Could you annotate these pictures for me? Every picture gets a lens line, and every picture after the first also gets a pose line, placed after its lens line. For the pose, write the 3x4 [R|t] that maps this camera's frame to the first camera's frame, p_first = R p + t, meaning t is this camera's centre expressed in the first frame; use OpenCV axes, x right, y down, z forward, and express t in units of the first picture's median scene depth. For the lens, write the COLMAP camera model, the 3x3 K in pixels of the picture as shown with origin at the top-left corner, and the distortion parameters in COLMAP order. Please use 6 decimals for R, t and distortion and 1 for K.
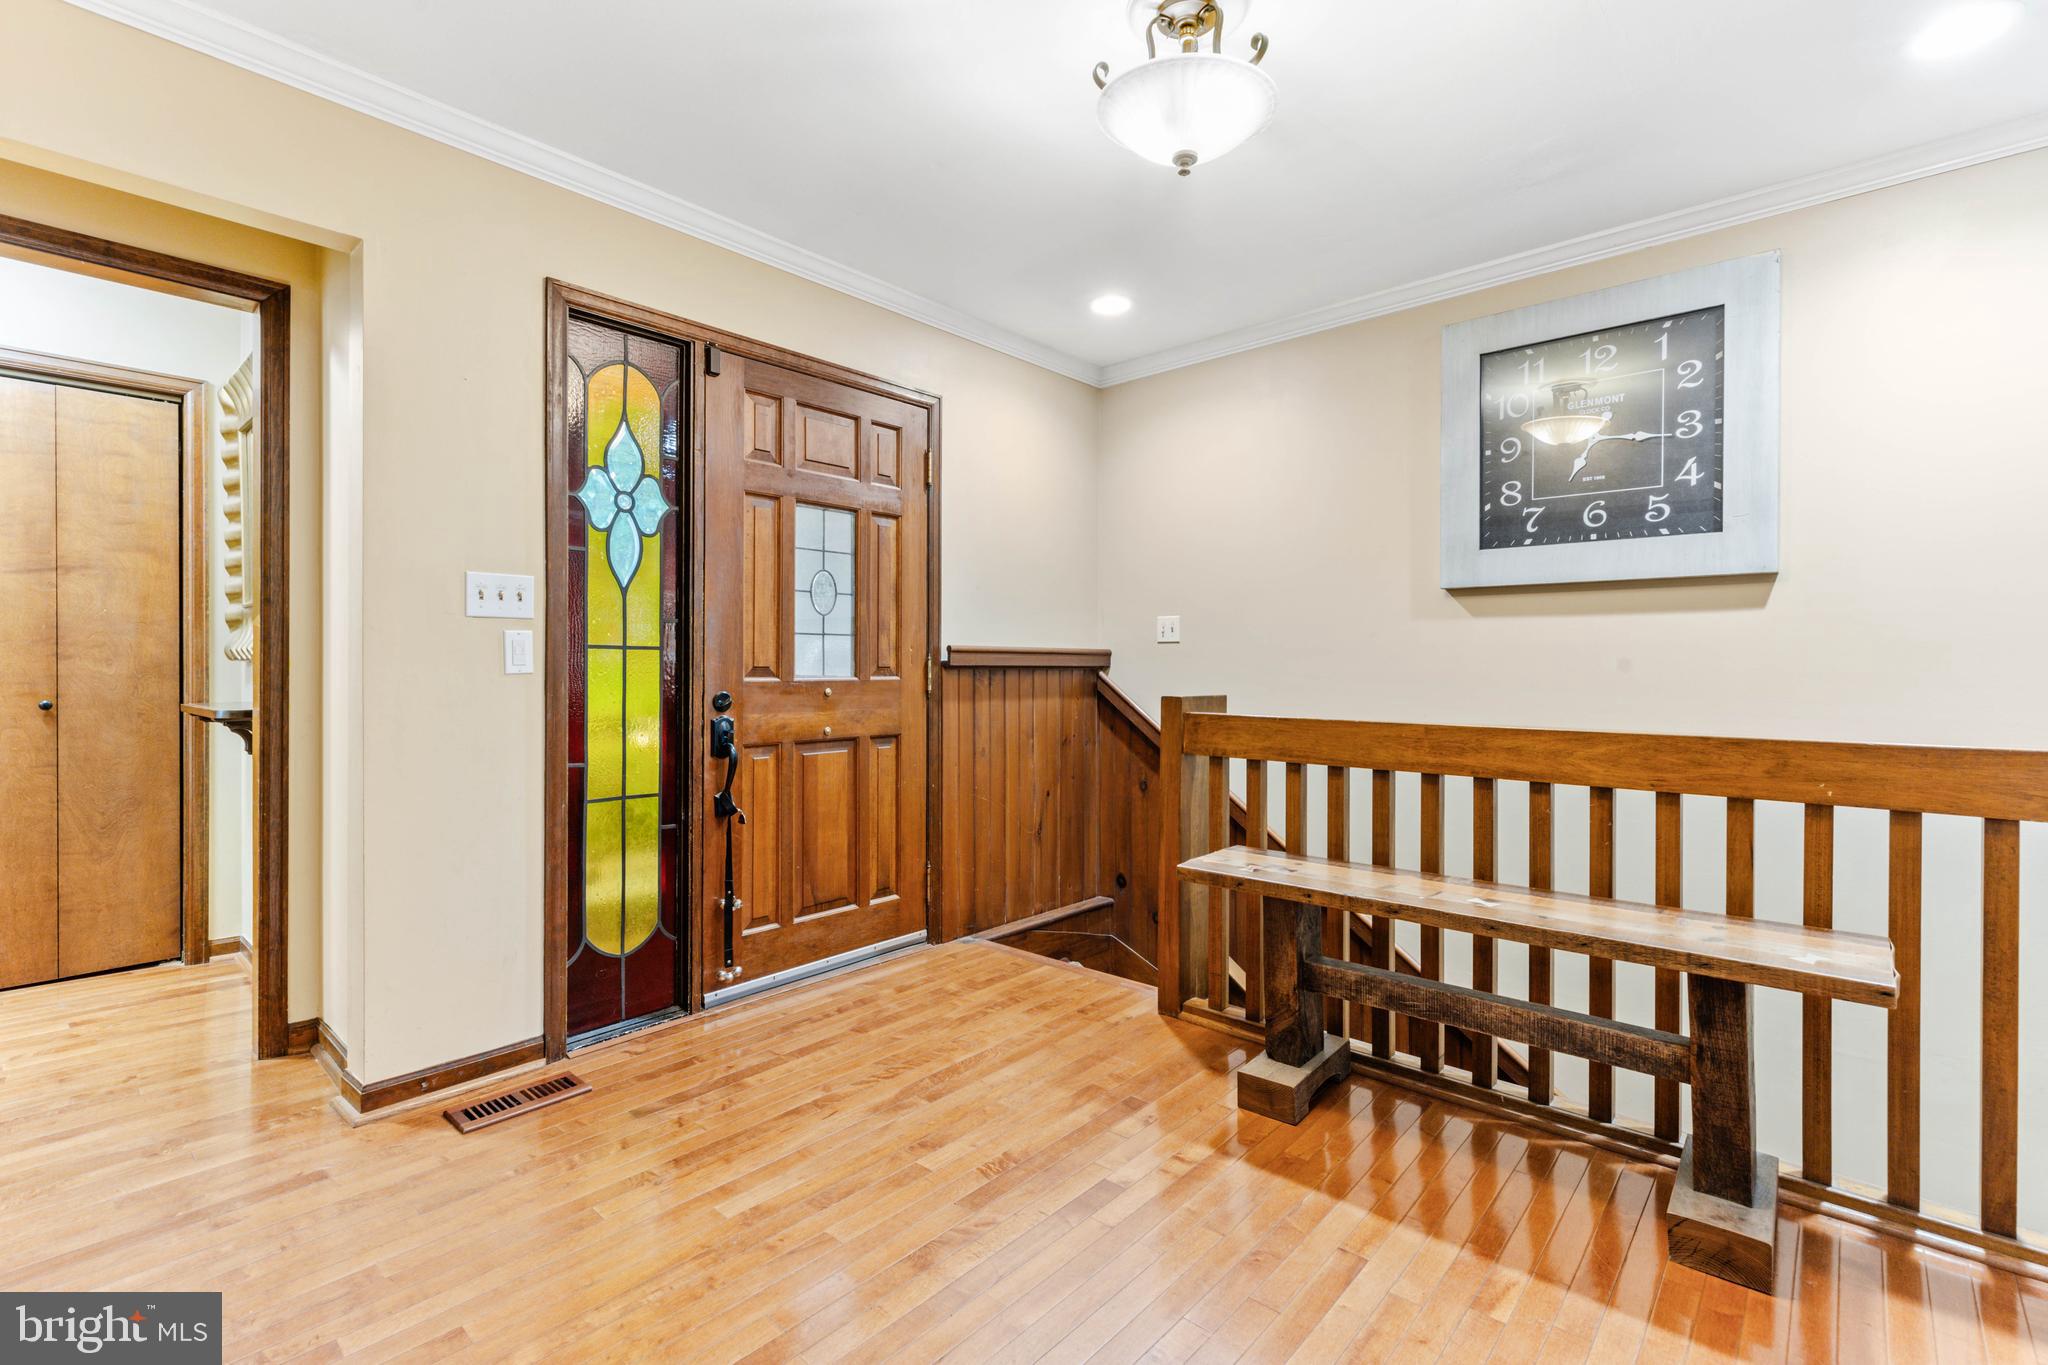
lens RADIAL K [[922.1, 0, 1031.3], [0, 922.1, 667.9], [0, 0, 1]] dist [0.003000, 0.000576]
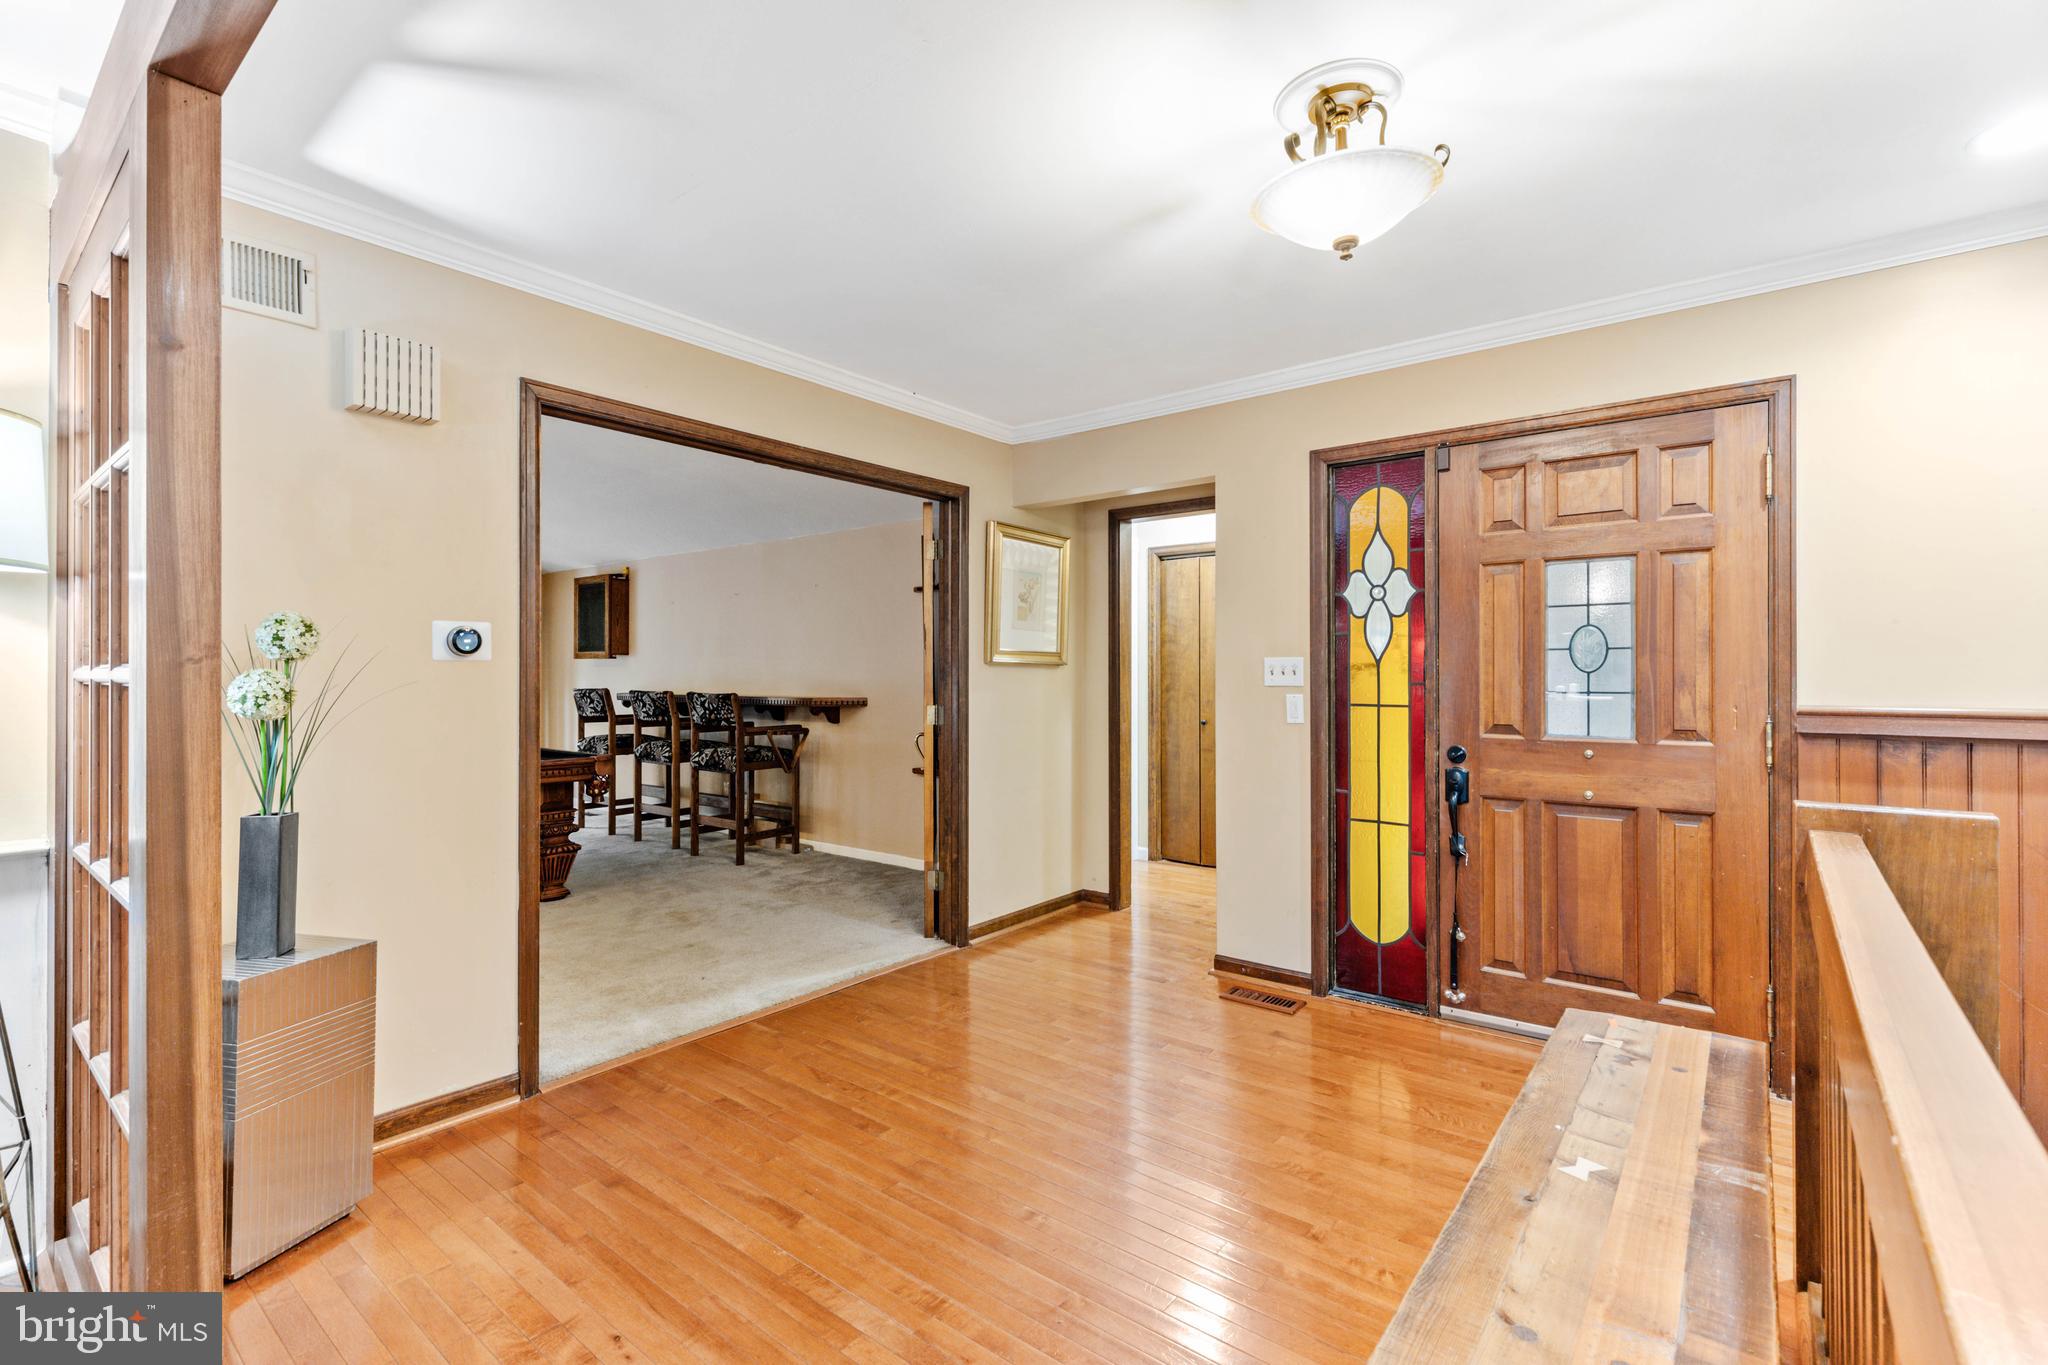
lens RADIAL K [[922.1, 0, 1012.1], [0, 922.1, 679.2], [0, 0, 1]] dist [0.003000, 0.000576]
pose [[0.041025, -0.003737, -0.999151, 0.775693], [-0.005962, 0.999974, -0.003985, -0.047757], [0.999140, 0.006120, 0.041001, 0.407941]]
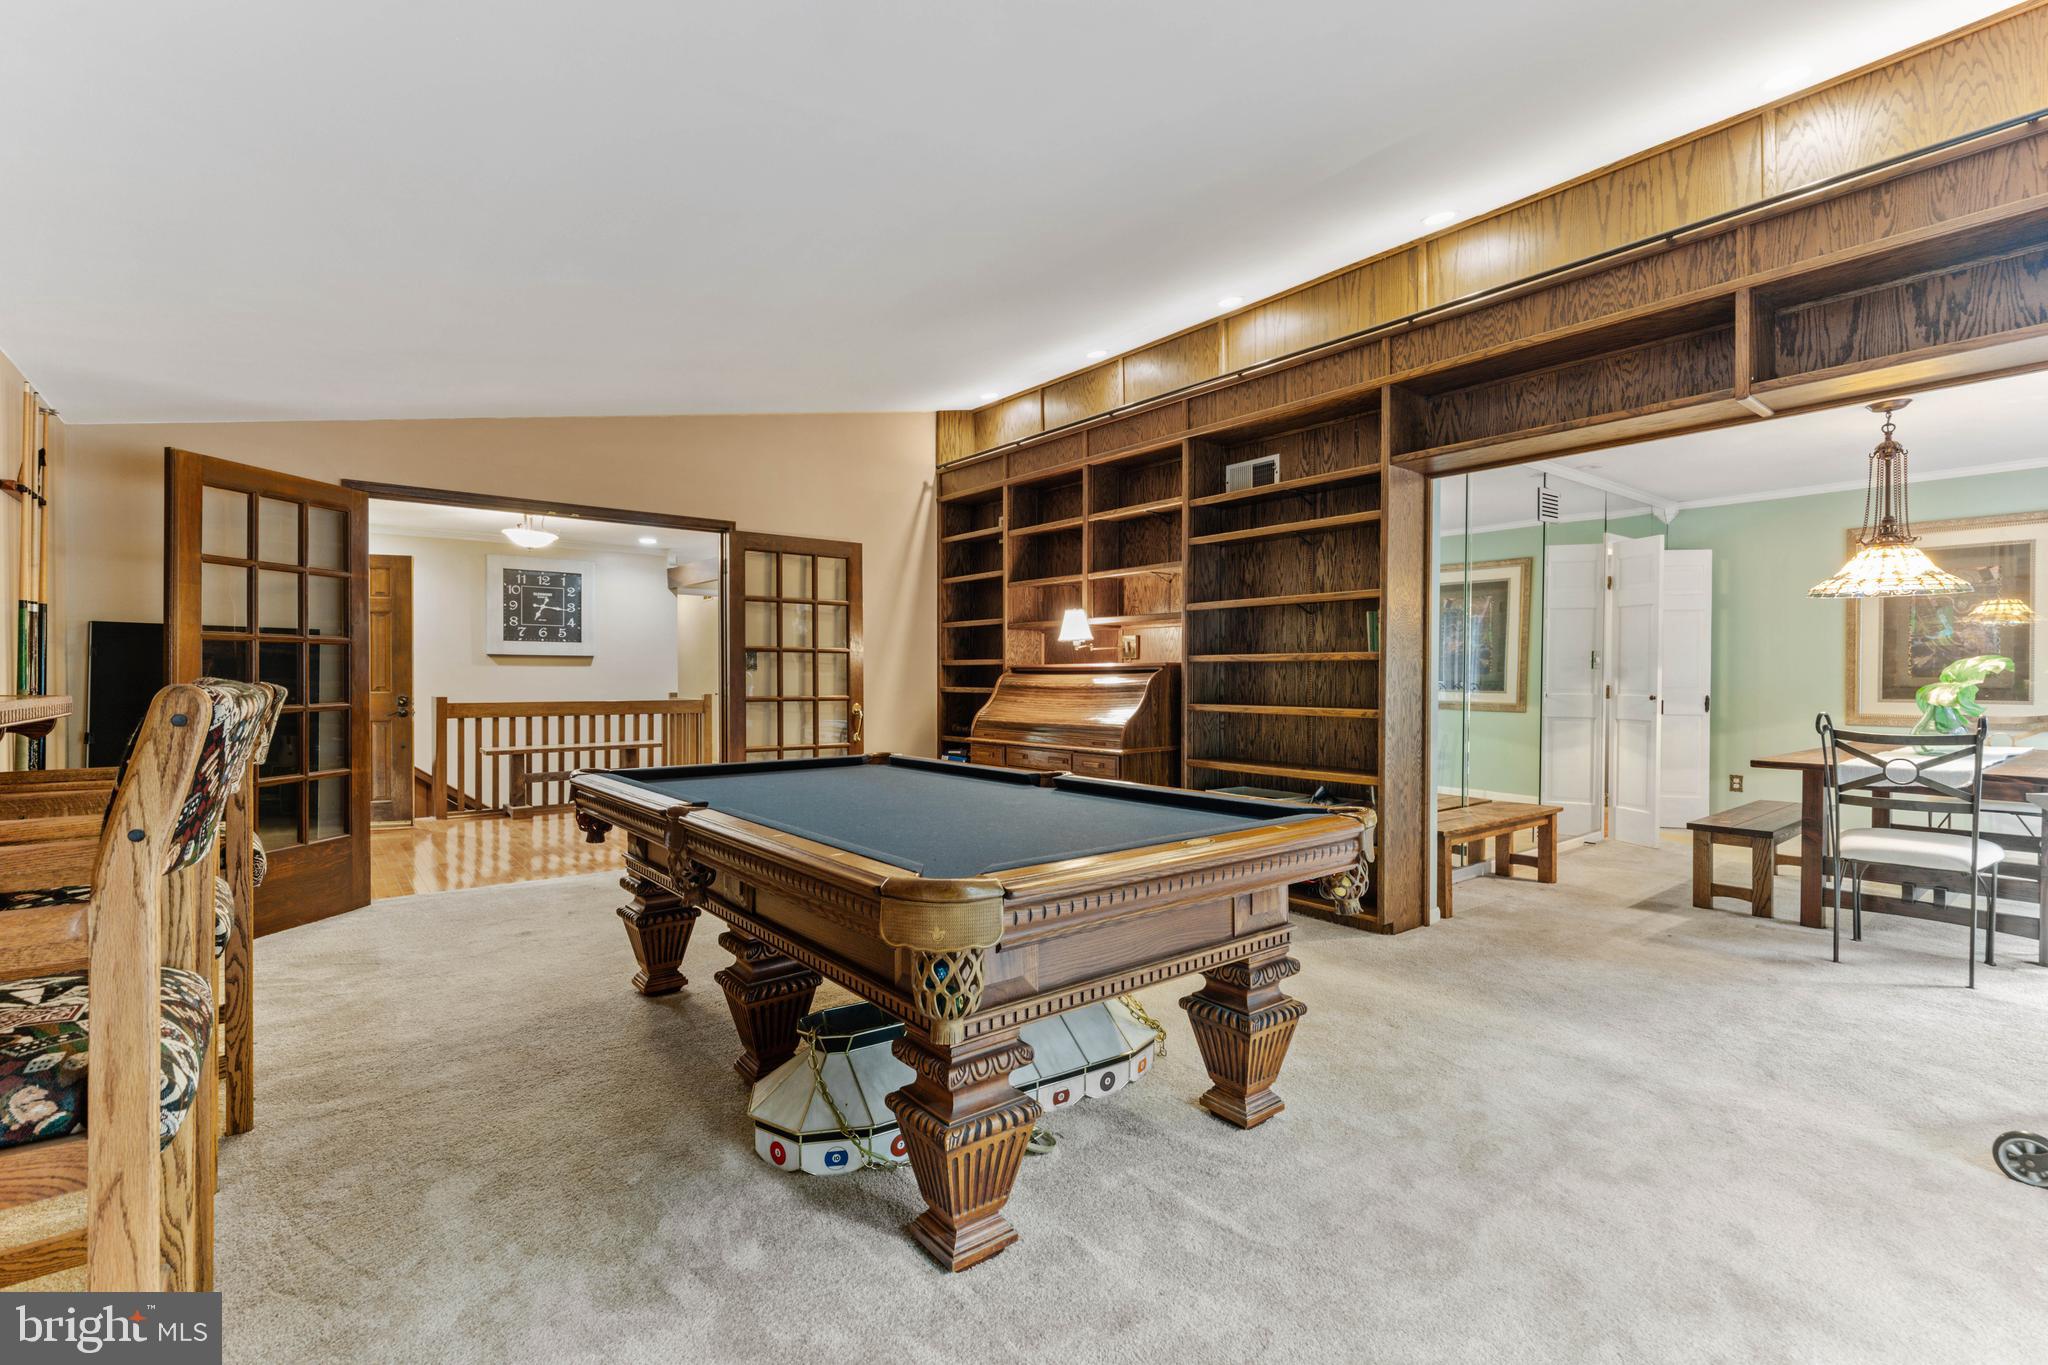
lens RADIAL K [[922.1, 0, 1020.6], [0, 922.1, 681.0], [0, 0, 1]] dist [0.003000, 0.000576]
pose [[0.168400, -0.006757, 0.985696, -0.778948], [0.001460, 0.999977, 0.006605, -0.010673], [-0.985718, 0.000327, 0.168406, -0.382048]]
